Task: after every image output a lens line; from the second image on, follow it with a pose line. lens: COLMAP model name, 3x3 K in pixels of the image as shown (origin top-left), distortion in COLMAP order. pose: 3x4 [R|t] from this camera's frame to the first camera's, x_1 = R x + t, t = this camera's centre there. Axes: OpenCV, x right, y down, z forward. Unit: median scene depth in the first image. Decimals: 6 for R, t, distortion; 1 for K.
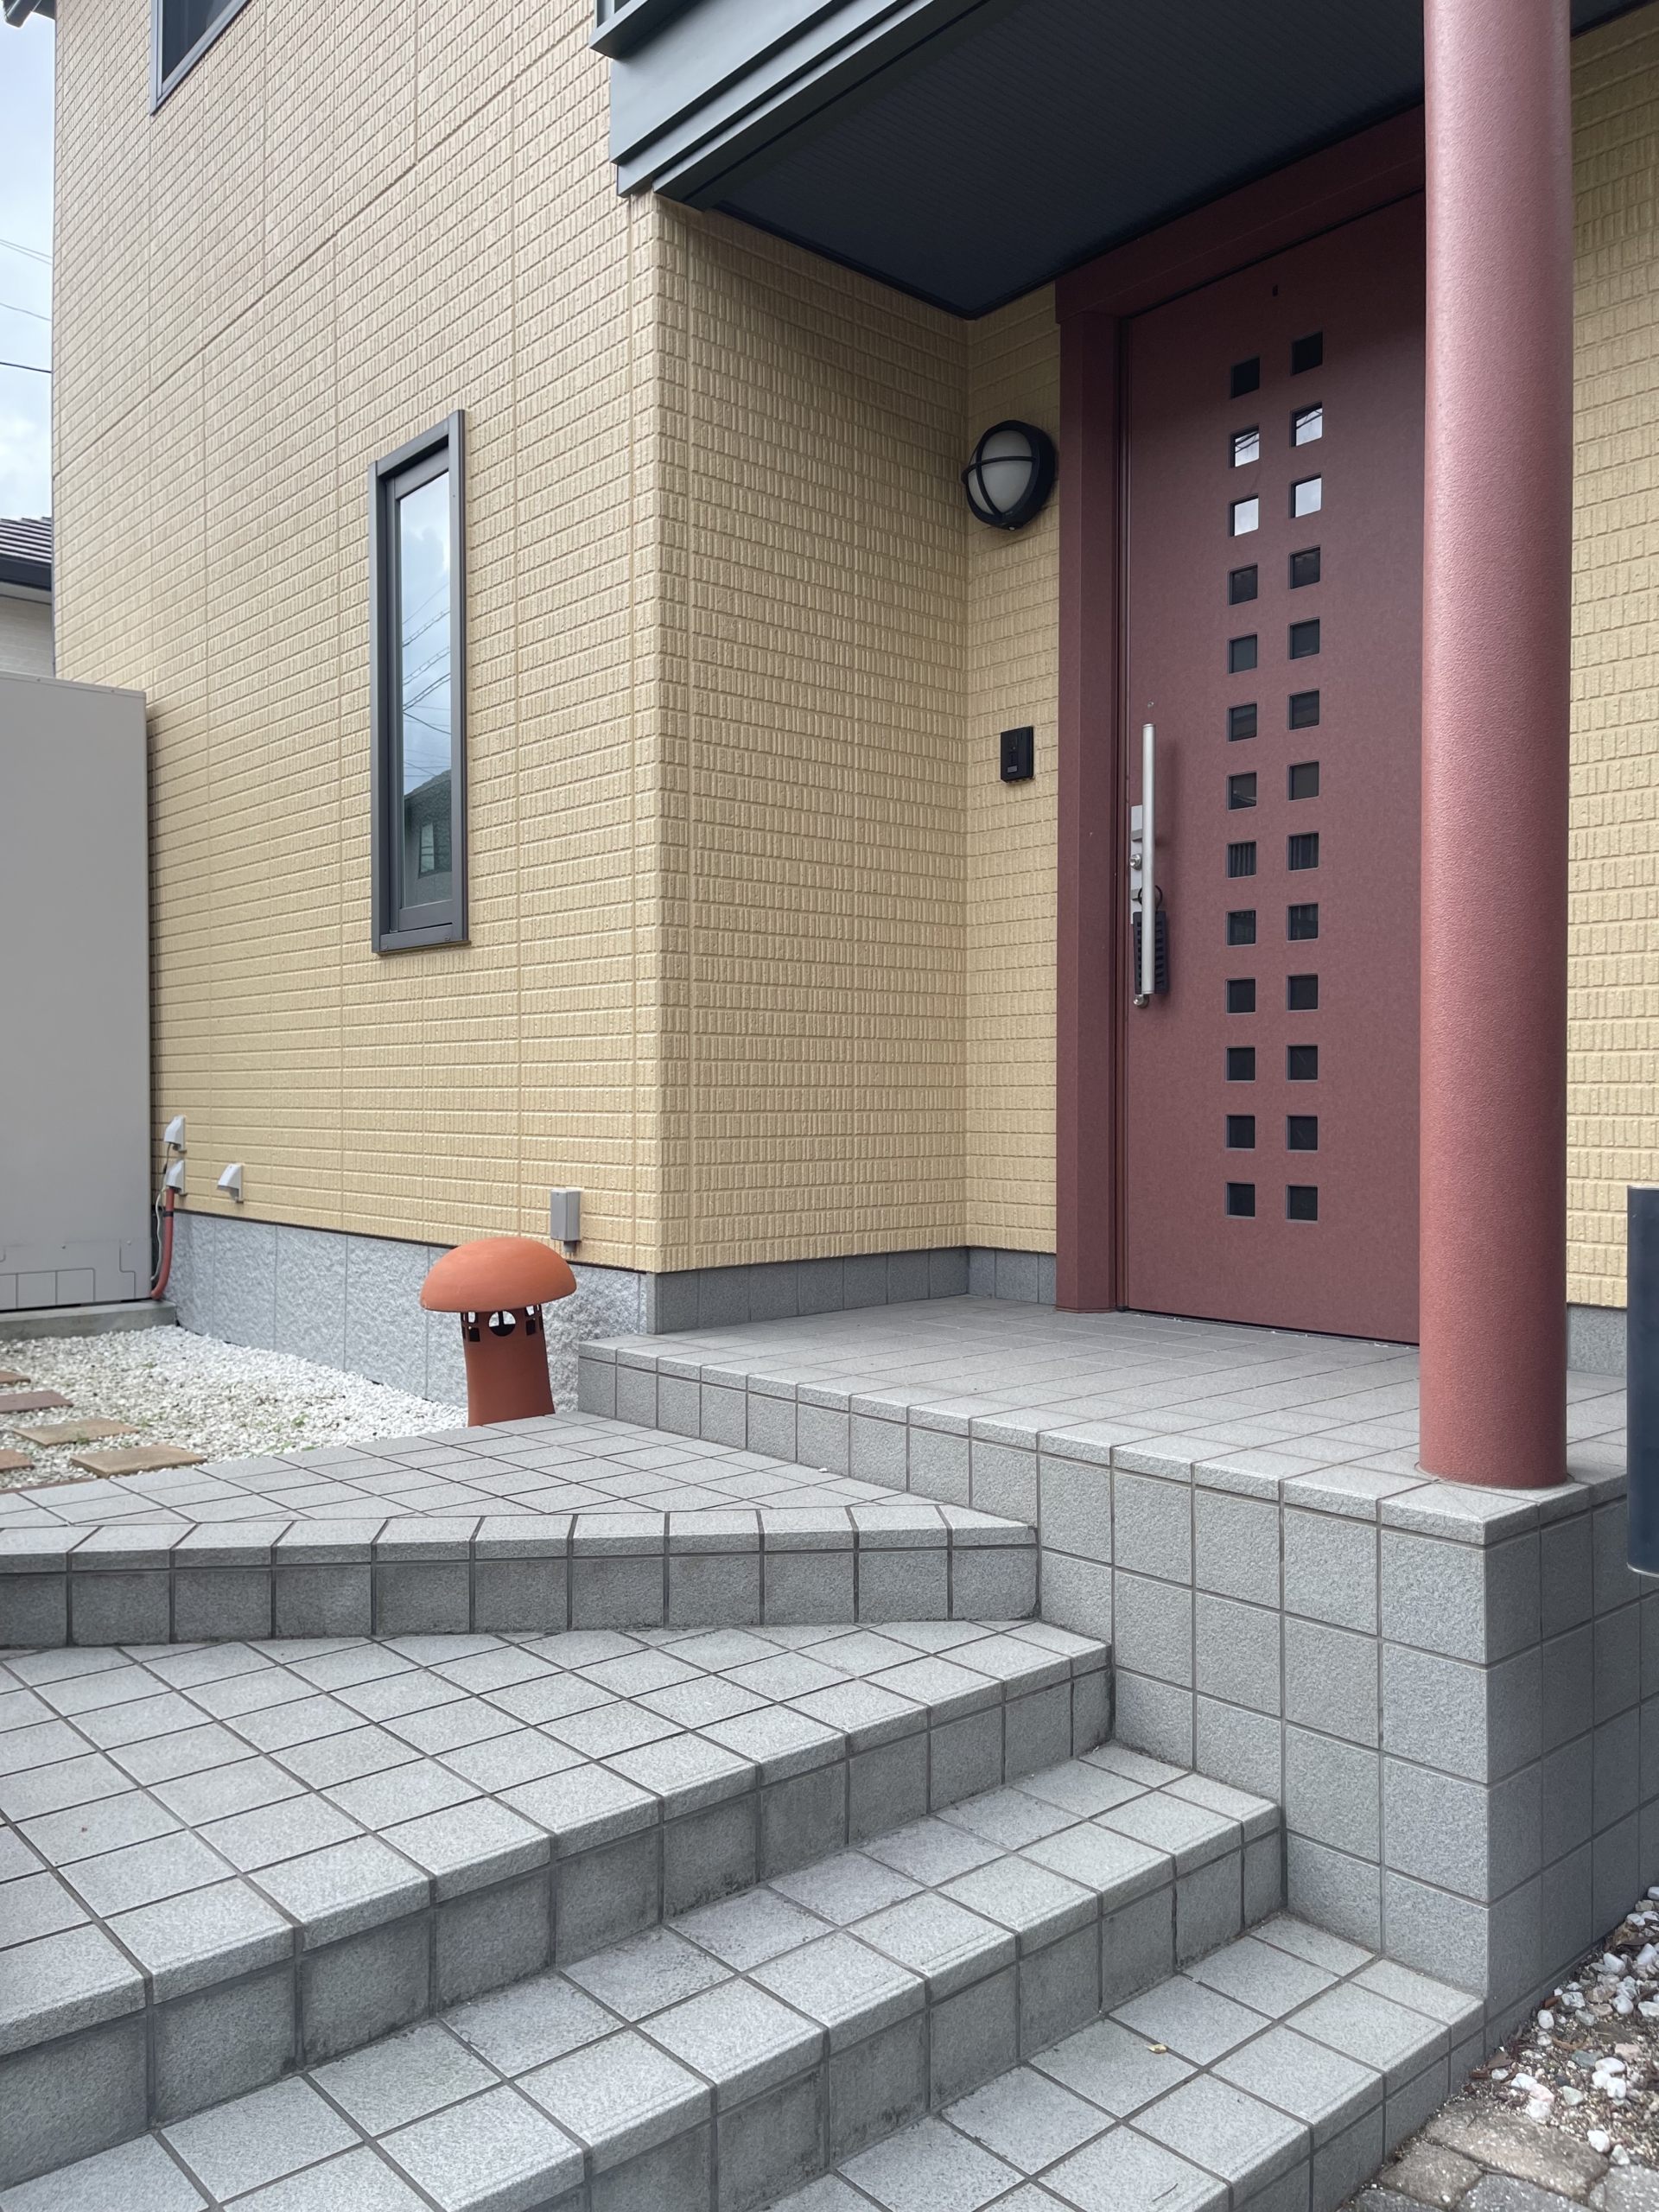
lens RADIAL K [[1692.8, 0, 829.5], [0, 1692.8, 1106.0], [0, 0, 1]] dist [0.005802, 0.000173]
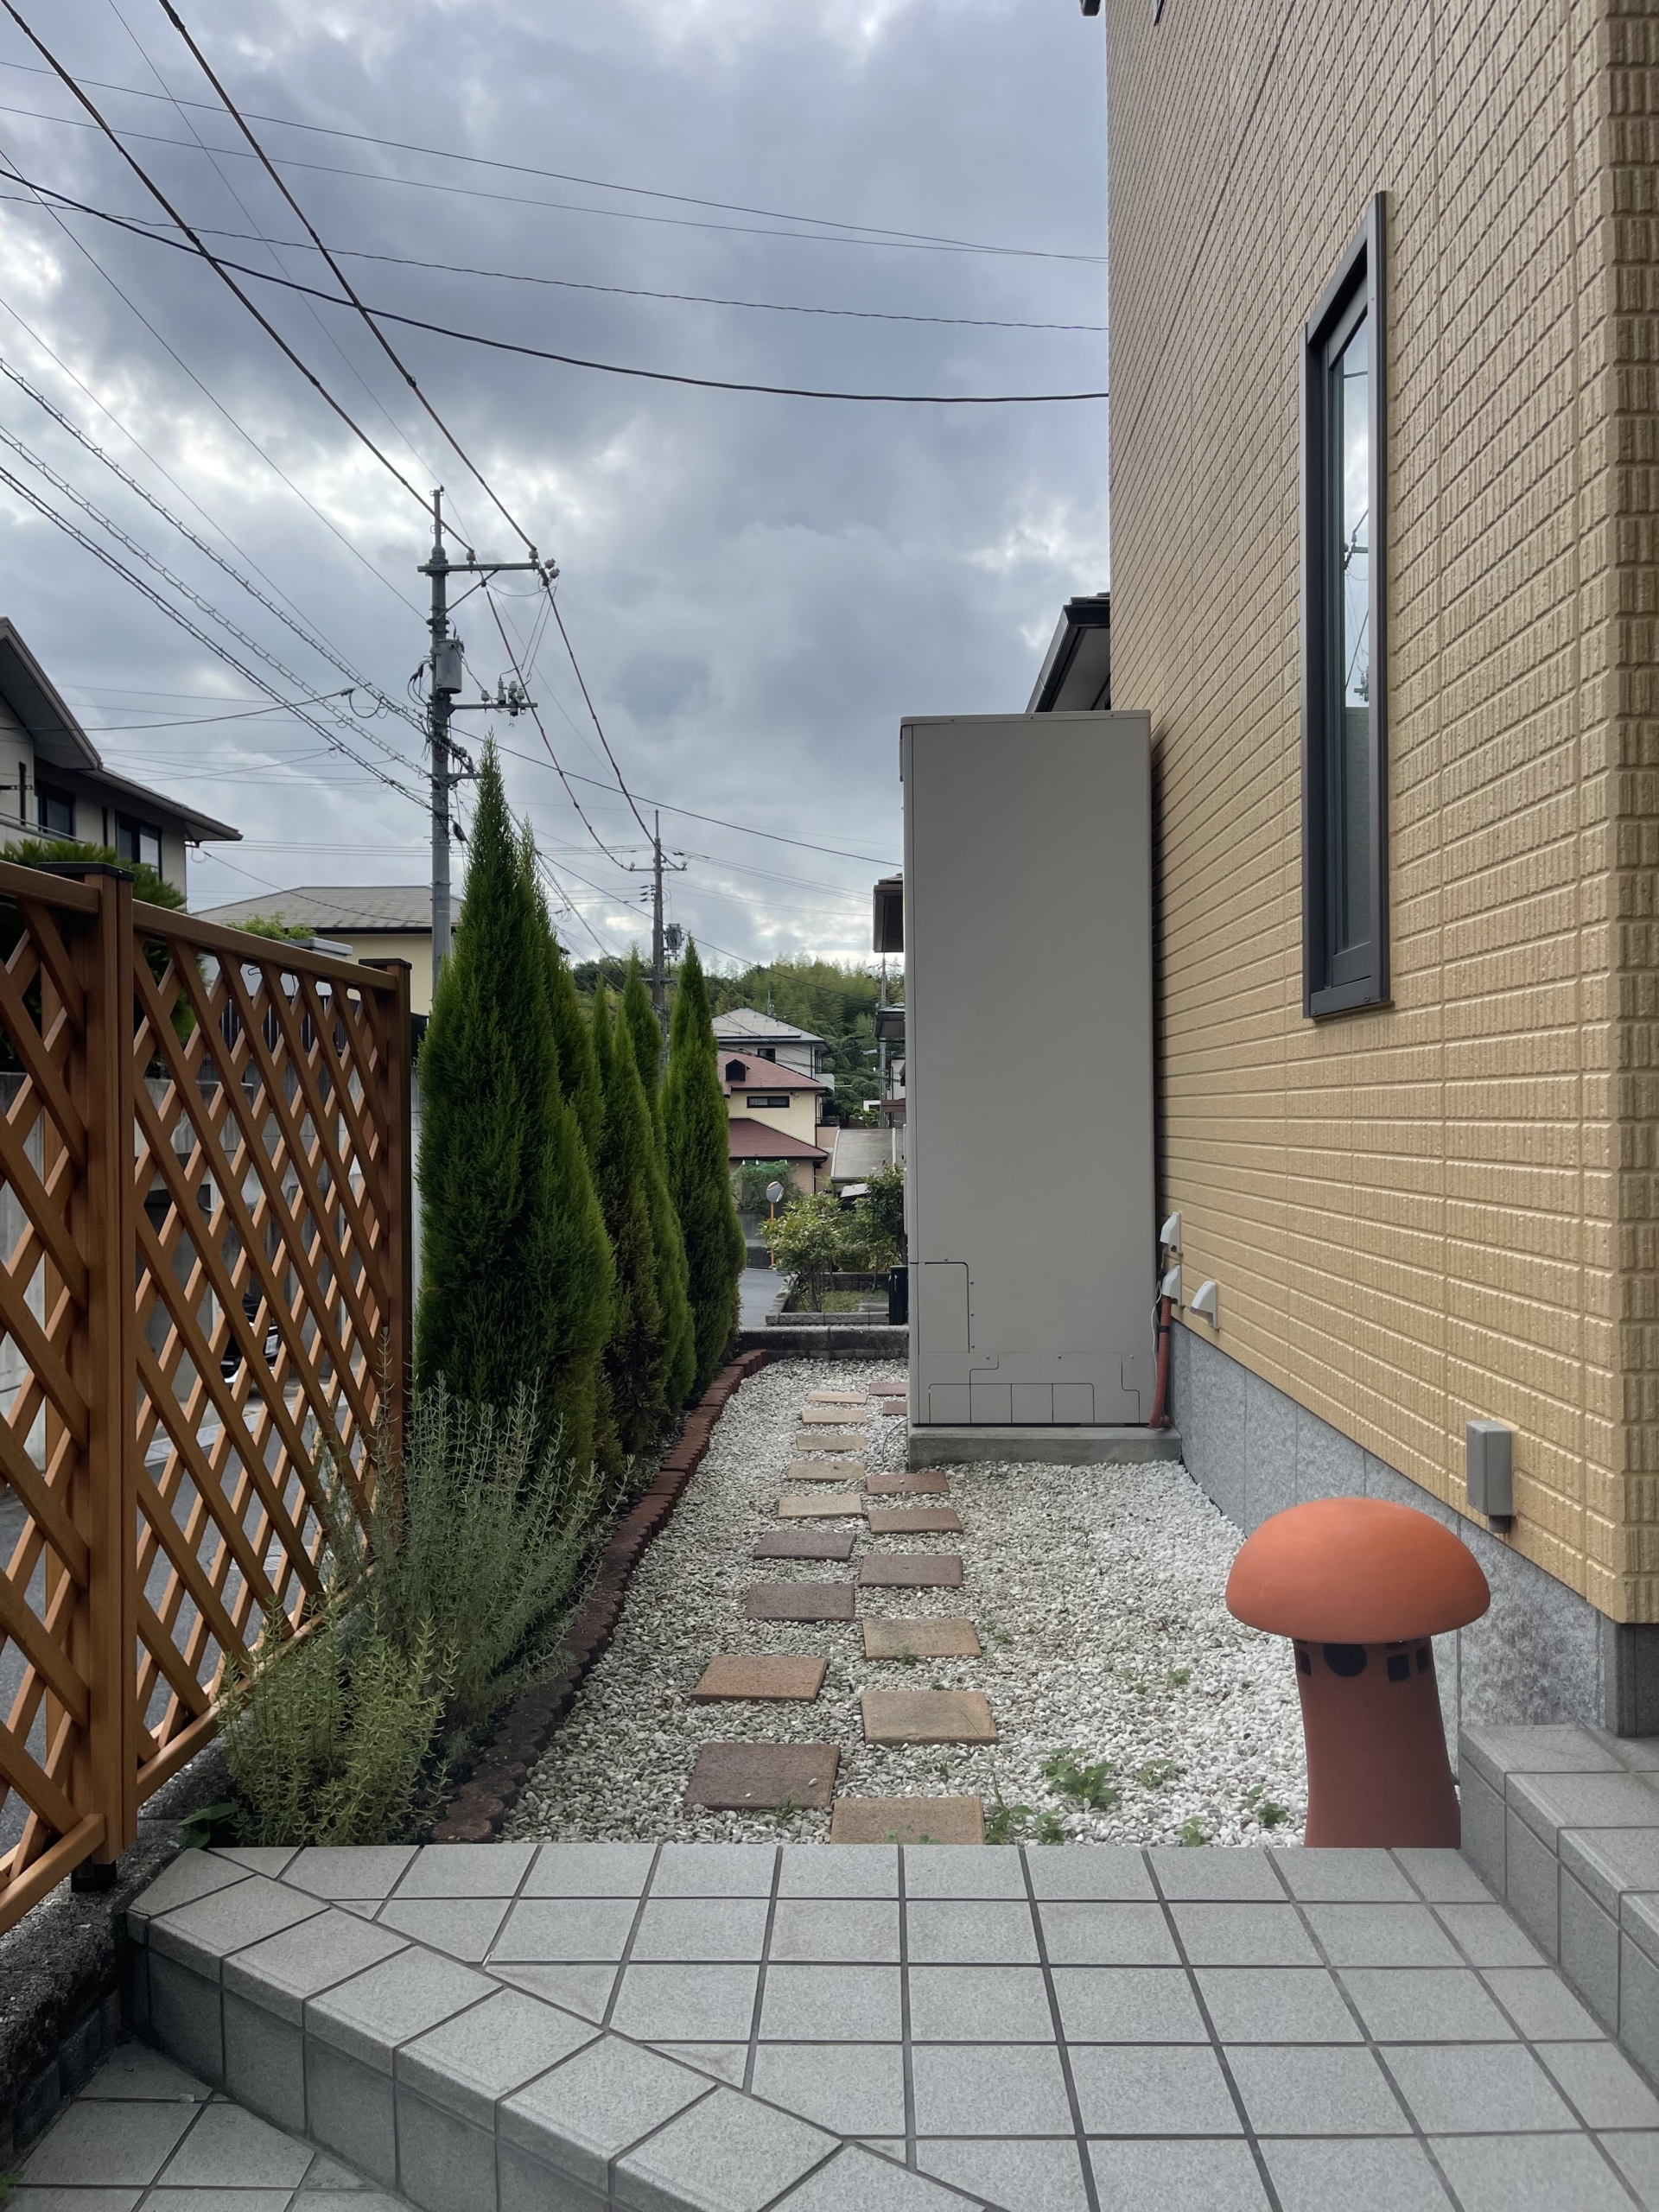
lens RADIAL K [[1658.6, 0, 829.3], [0, 1658.6, 1096.9], [0, 0, 1]] dist [0.035358, -0.001012]
pose [[0.730218, -0.014159, -0.683067, 0.076950], [0.004346, 0.999861, -0.016080, -0.058175], [0.683200, 0.008773, 0.730178, 0.435793]]
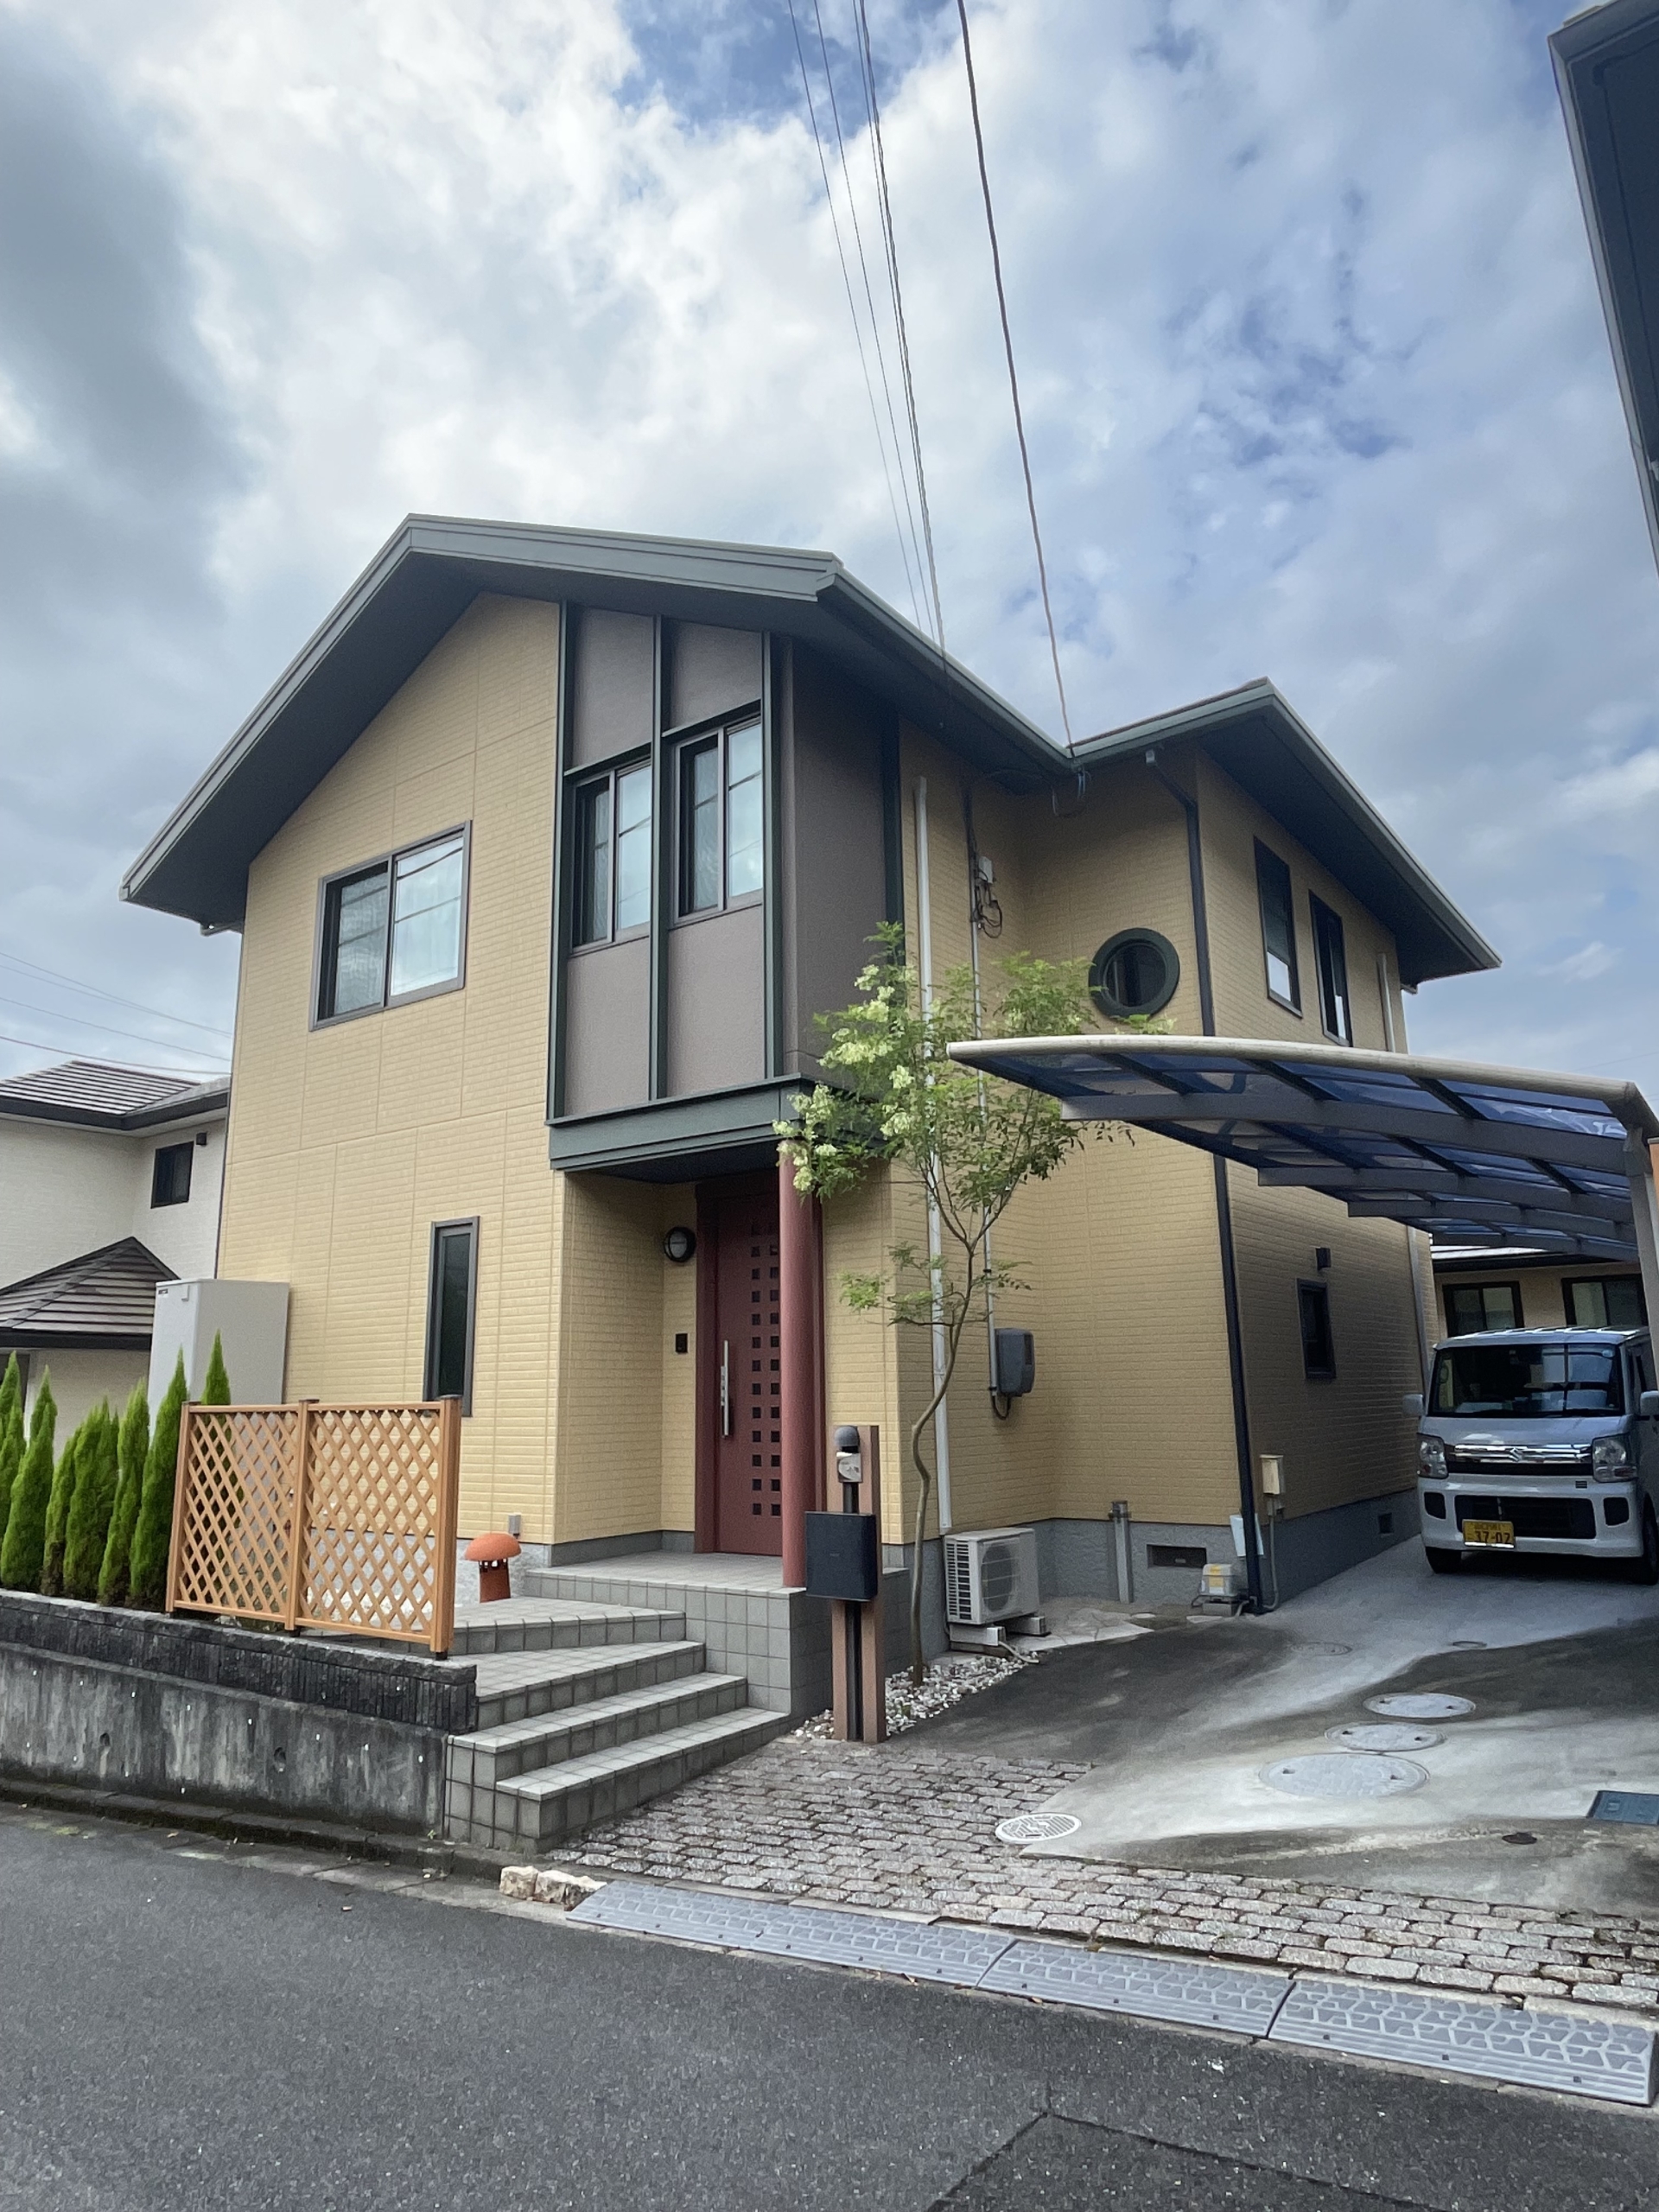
lens RADIAL K [[1335.7, 0, 813.2], [0, 1335.7, 1097.6], [0, 0, 1]] dist [0.045334, -0.000002]
pose [[0.978495, 0.031047, 0.203923, -0.152806], [0.016181, 0.974008, -0.225935, -0.110487], [-0.205637, 0.224376, 0.952559, -1.359442]]
